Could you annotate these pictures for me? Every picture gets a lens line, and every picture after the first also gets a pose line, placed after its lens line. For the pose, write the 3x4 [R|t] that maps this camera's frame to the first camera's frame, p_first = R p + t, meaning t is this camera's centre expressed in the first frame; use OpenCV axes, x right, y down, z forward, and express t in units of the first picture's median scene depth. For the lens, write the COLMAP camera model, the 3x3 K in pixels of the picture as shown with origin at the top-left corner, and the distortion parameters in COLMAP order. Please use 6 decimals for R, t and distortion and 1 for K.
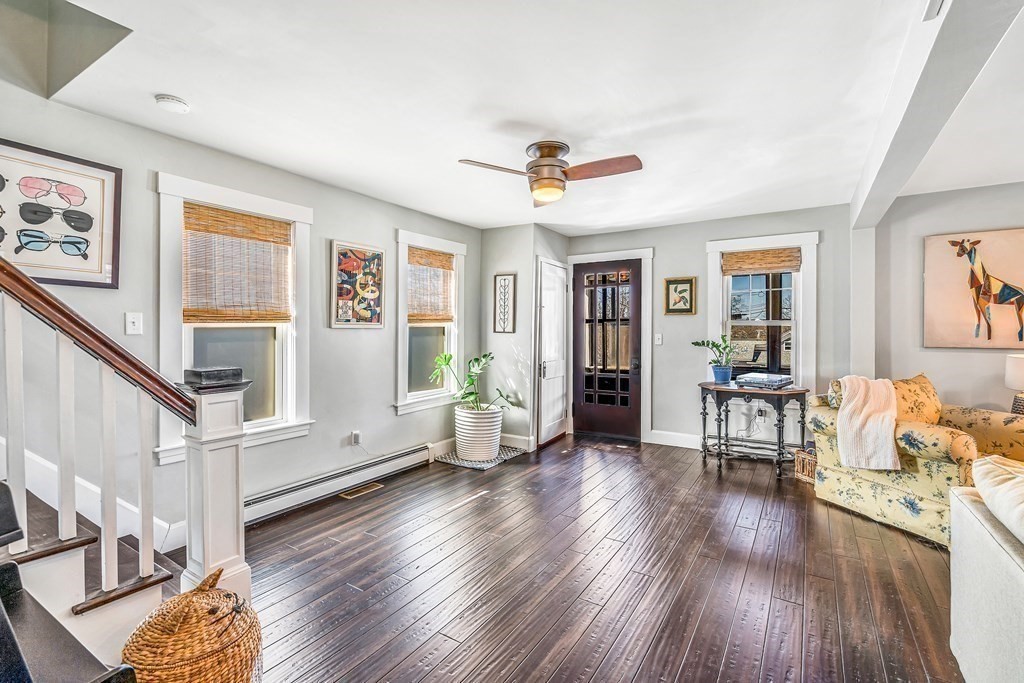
lens RADIAL K [[474.5, 0, 513.4], [0, 474.5, 335.1], [0, 0, 1]] dist [-0.003199, 0.002997]
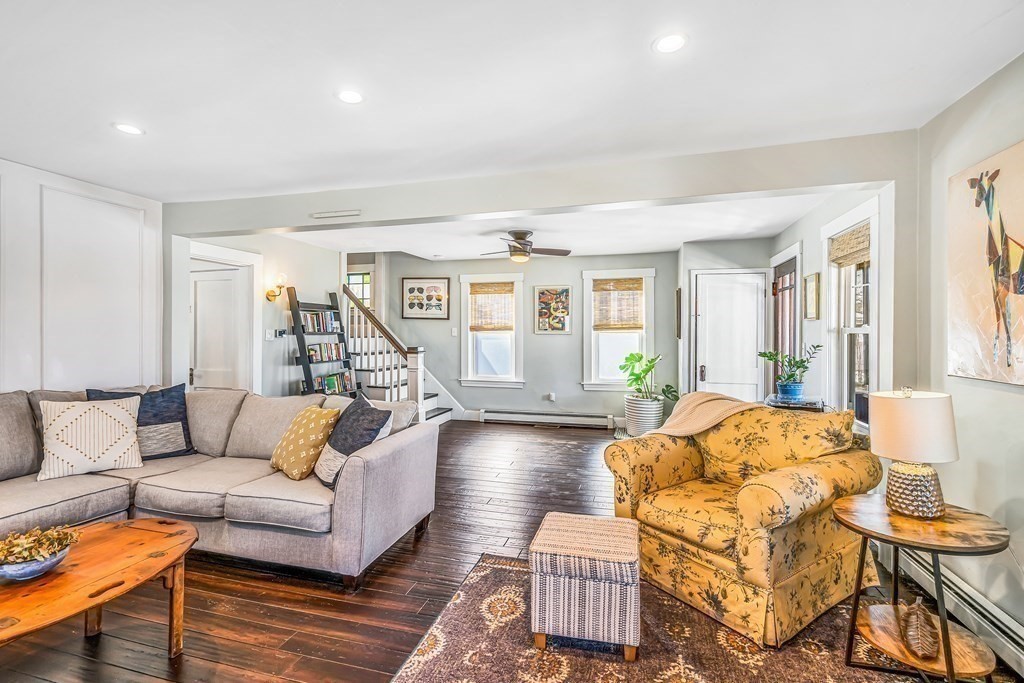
lens RADIAL K [[474.5, 0, 504.6], [0, 474.5, 332.0], [0, 0, 1]] dist [-0.003199, 0.002997]
pose [[0.279137, 0.003157, -0.960246, 1.334983], [-0.014840, 0.999889, -0.001026, -0.018063], [0.960137, 0.014536, 0.279153, 0.357765]]
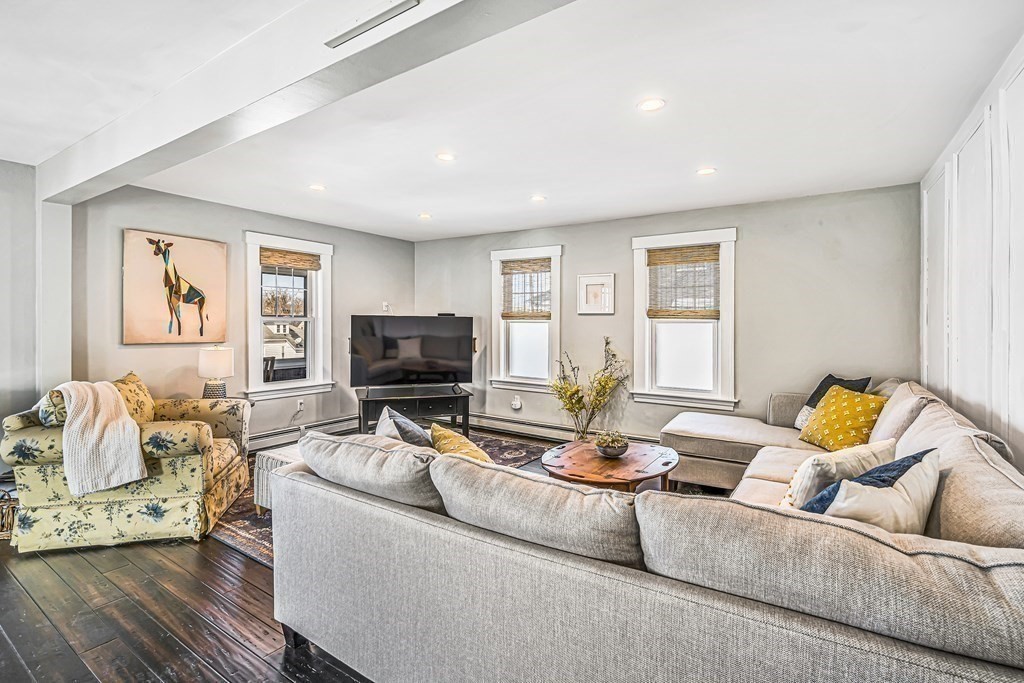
lens RADIAL K [[474.5, 0, 515.6], [0, 474.5, 323.3], [0, 0, 1]] dist [-0.003199, 0.002997]
pose [[0.017110, 0.009769, 0.999806, -0.080877], [0.004602, 0.999941, -0.009849, -0.003558], [-0.999843, 0.004770, 0.017064, 0.203531]]
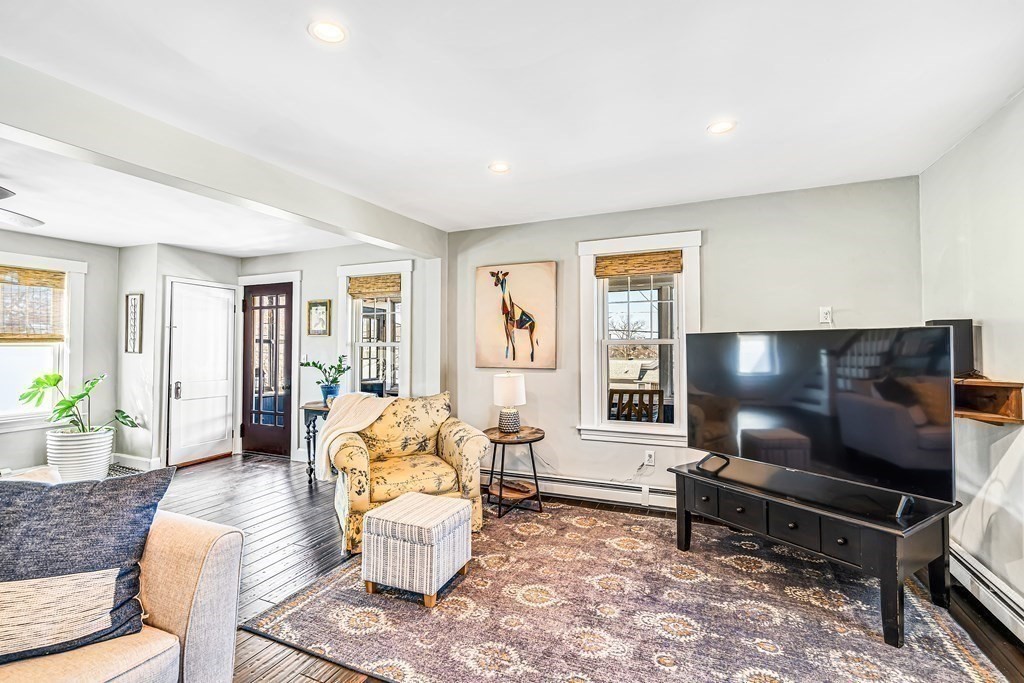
lens RADIAL K [[474.5, 0, 510.8], [0, 474.5, 342.5], [0, 0, 1]] dist [-0.003199, 0.002997]
pose [[0.989797, 0.005097, 0.142396, 0.837078], [-0.001513, 0.999680, -0.025268, -0.004002], [-0.142479, 0.024795, 0.989487, -0.115211]]
